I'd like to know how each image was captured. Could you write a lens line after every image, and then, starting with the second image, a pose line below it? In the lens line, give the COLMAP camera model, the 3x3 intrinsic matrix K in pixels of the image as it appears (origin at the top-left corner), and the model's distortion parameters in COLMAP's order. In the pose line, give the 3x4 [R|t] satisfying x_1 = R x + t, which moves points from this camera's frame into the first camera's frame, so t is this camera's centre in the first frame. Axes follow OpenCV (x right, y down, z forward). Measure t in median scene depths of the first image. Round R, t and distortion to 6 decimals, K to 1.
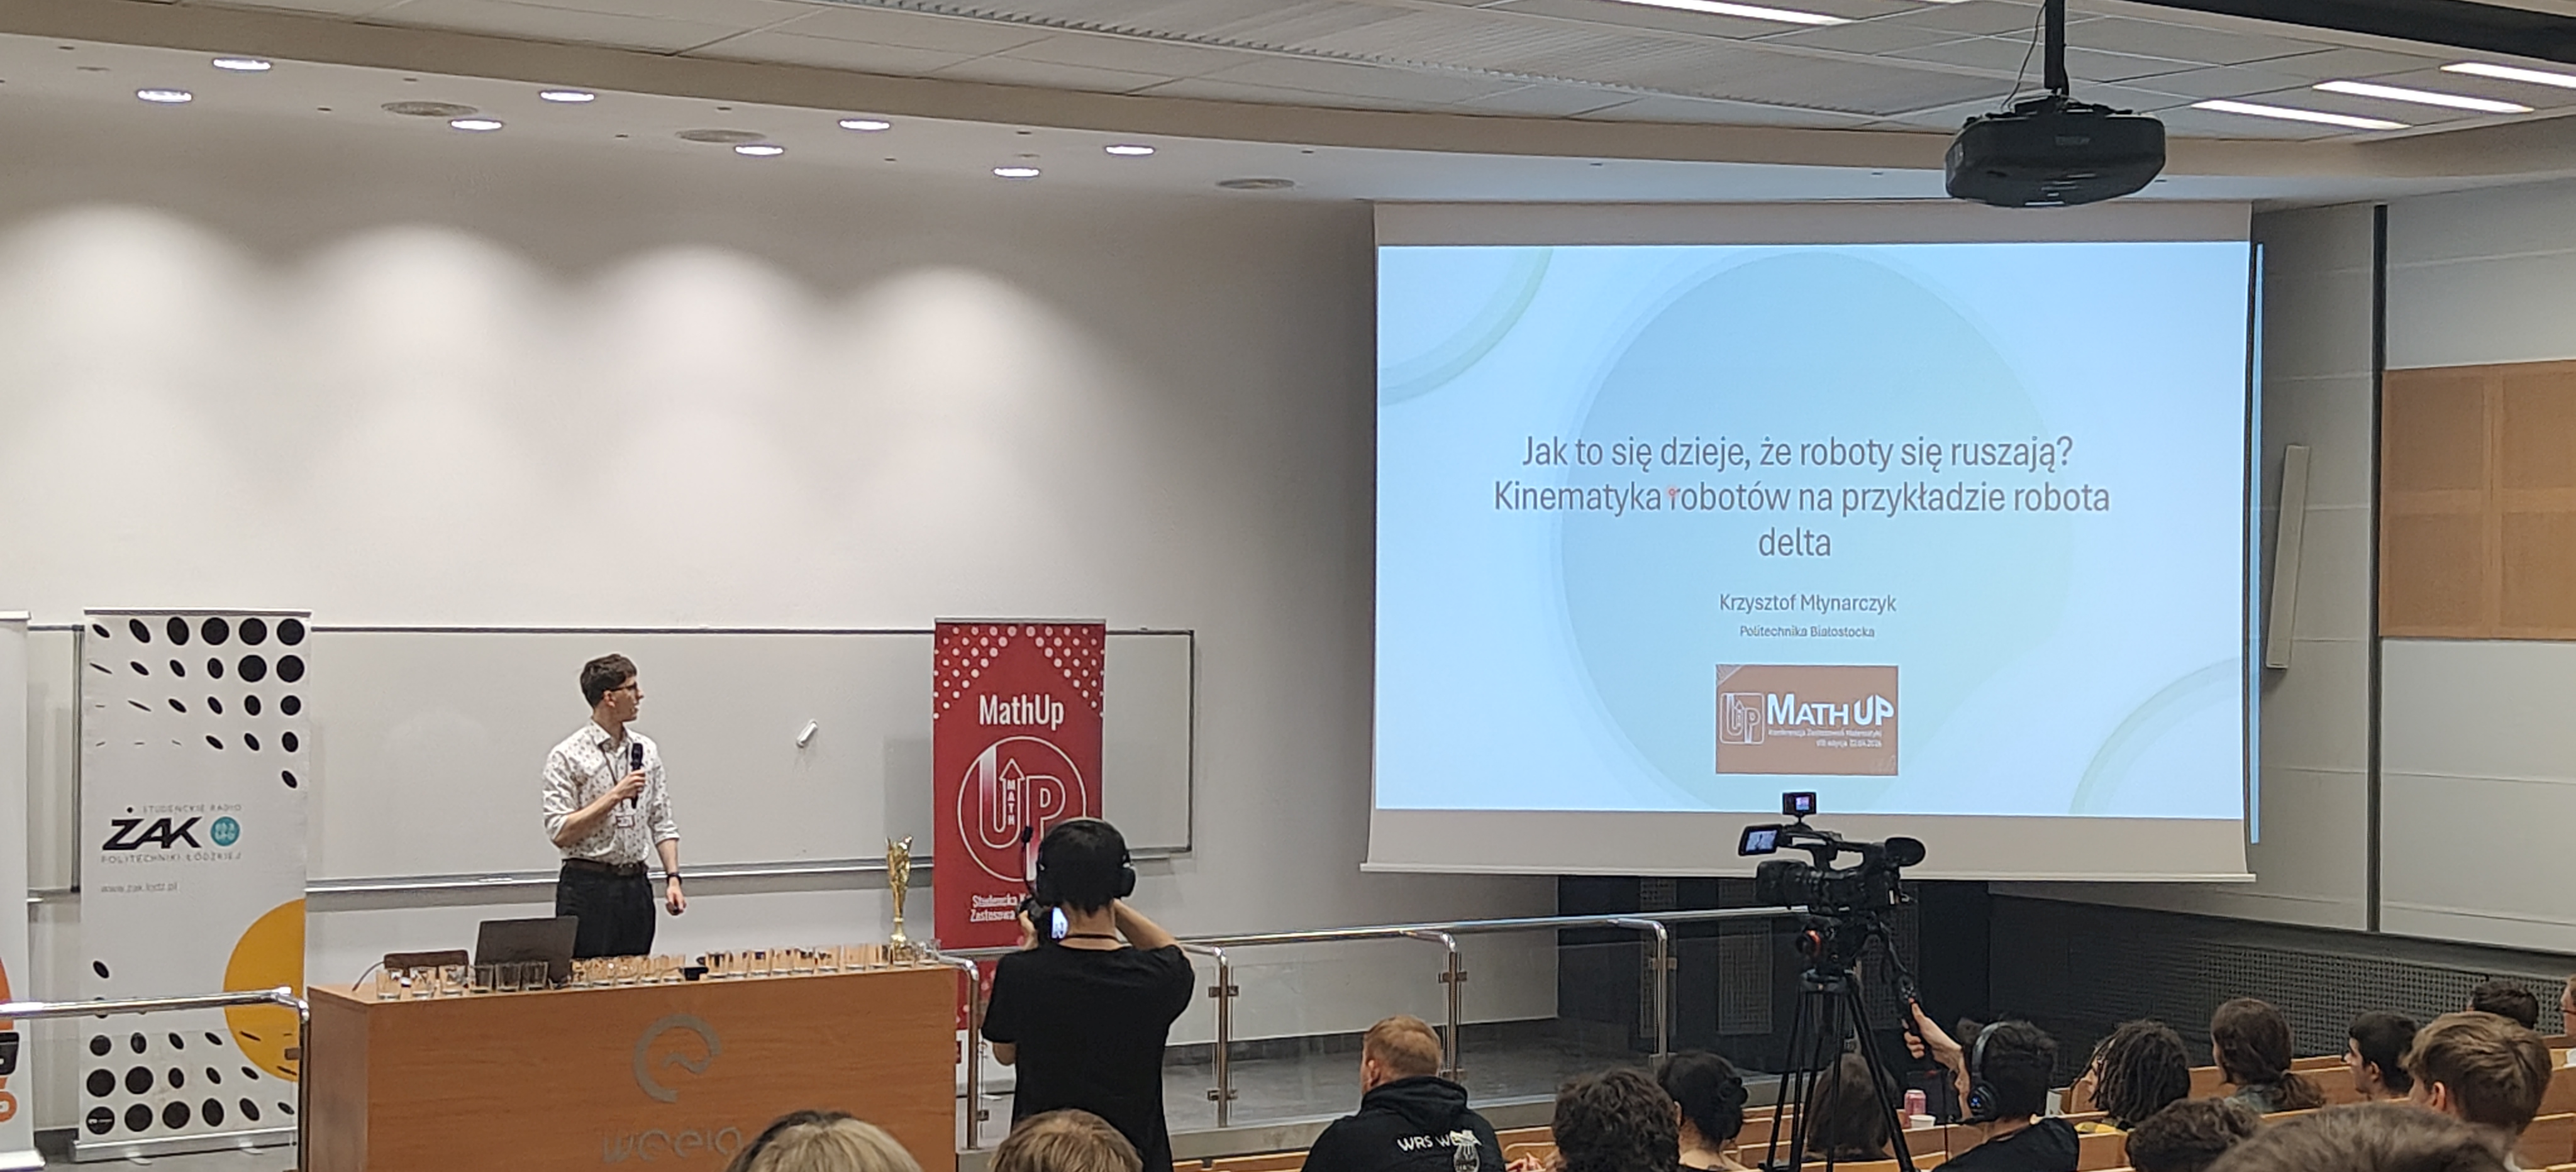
lens RADIAL K [[3492.2, 0, 1288.0], [0, 3492.2, 586.0], [0, 0, 1]] dist [0.038994, -0.047544]
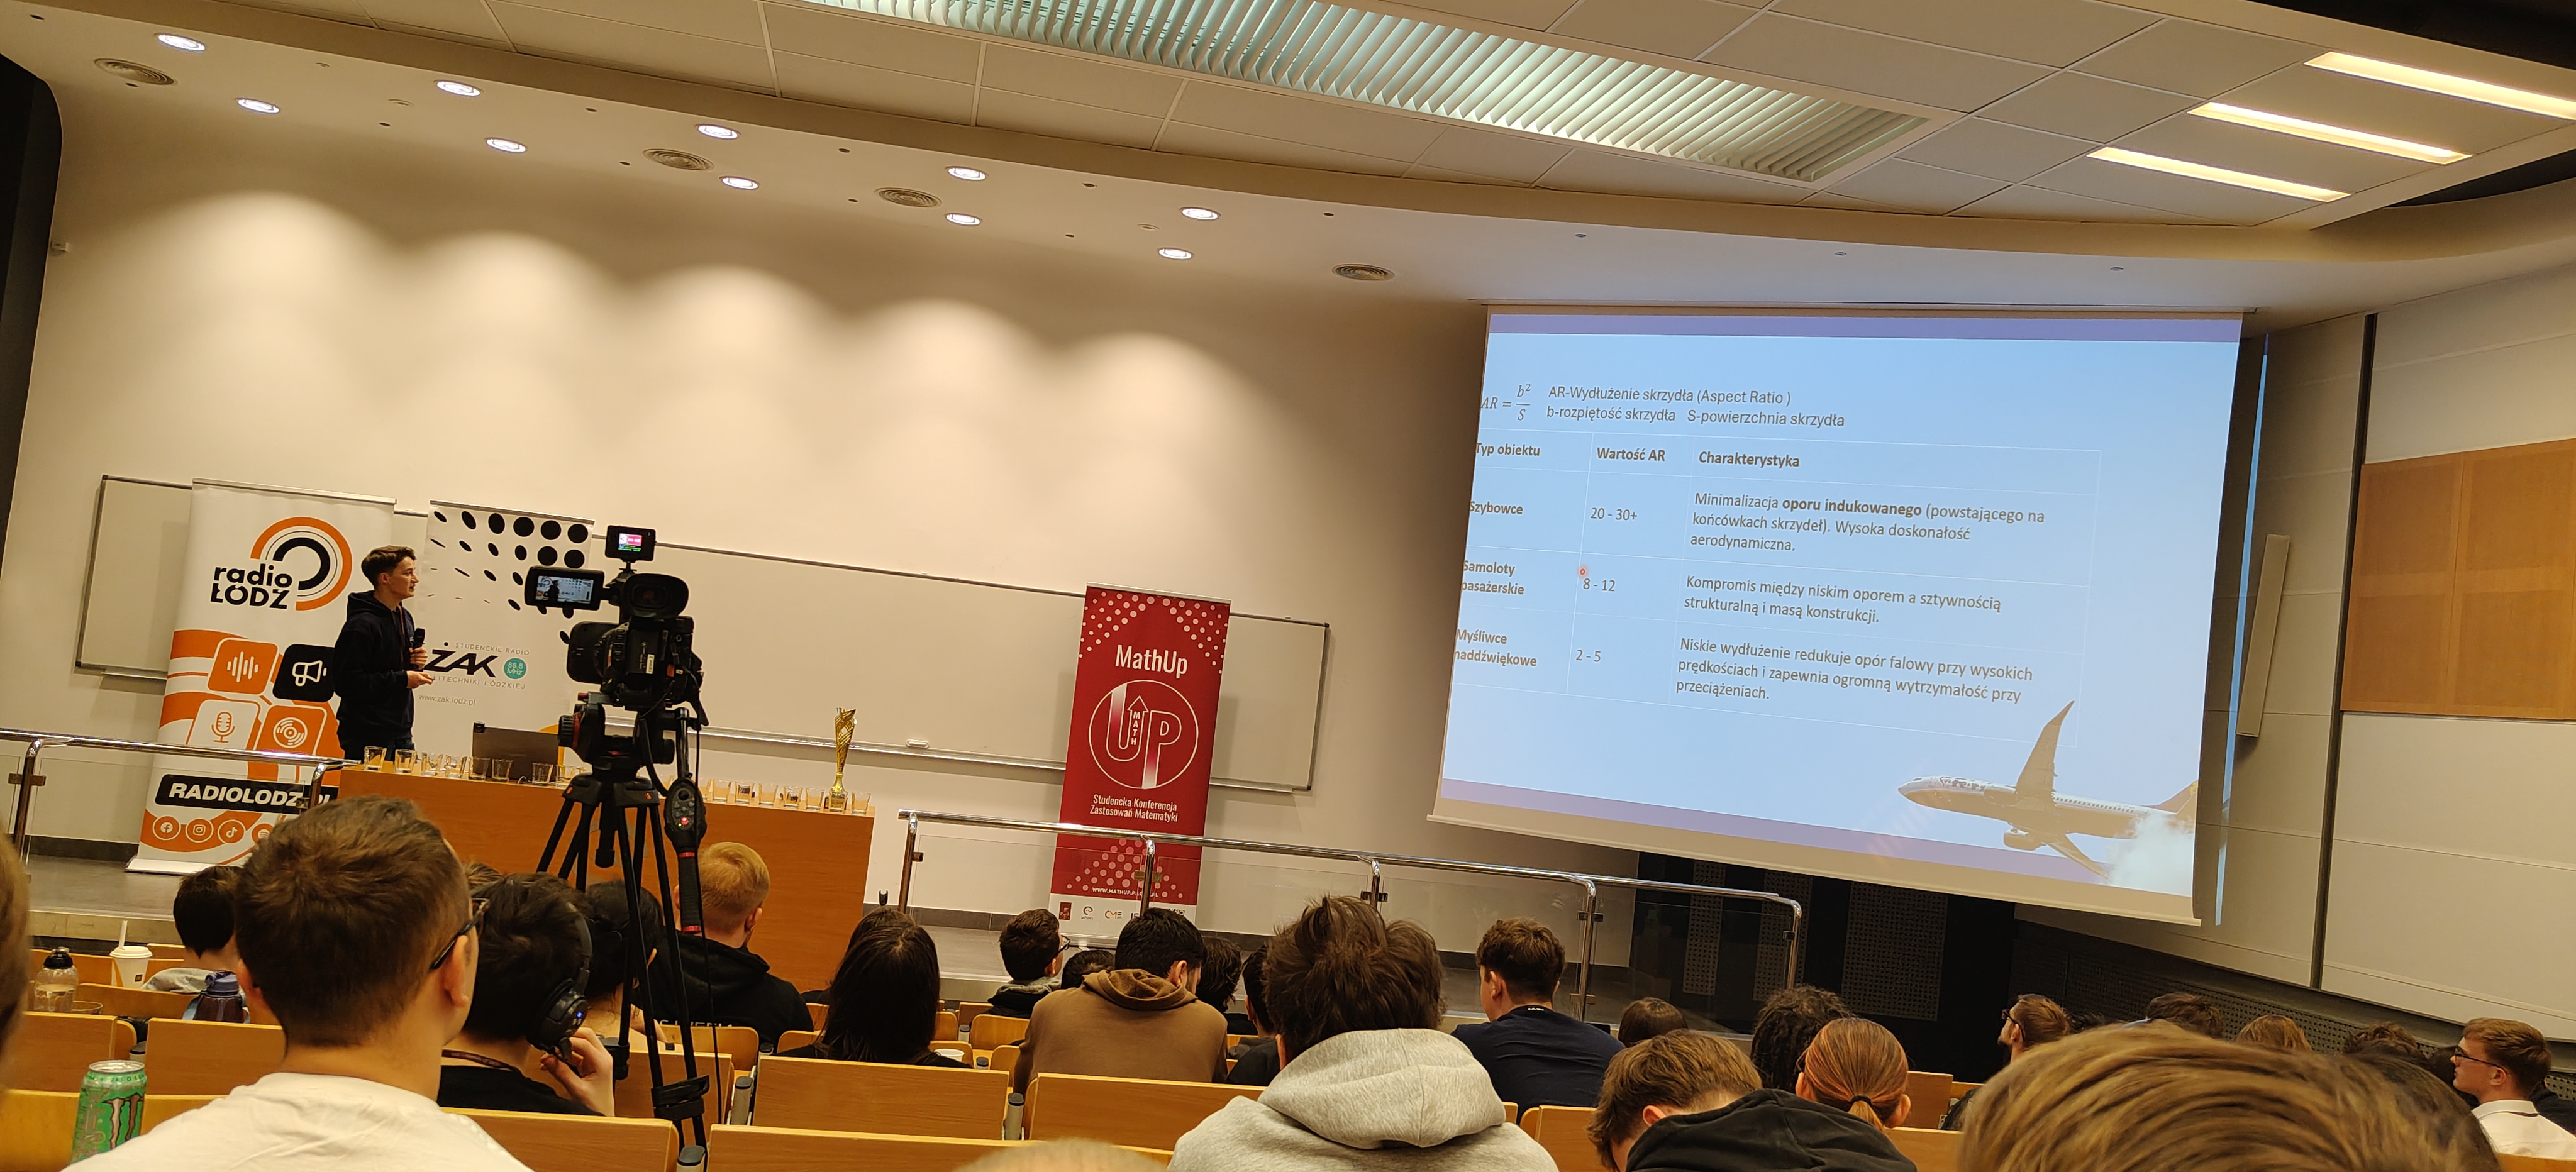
lens RADIAL K [[1793.4, 0, 1293.5], [0, 1793.4, 592.9], [0, 0, 1]] dist [0.007937, -0.004986]
pose [[0.927494, 0.073342, -0.366572, 0.220764], [-0.100871, 0.993295, -0.056487, 0.043179], [0.359971, 0.089368, 0.928673, 0.386187]]
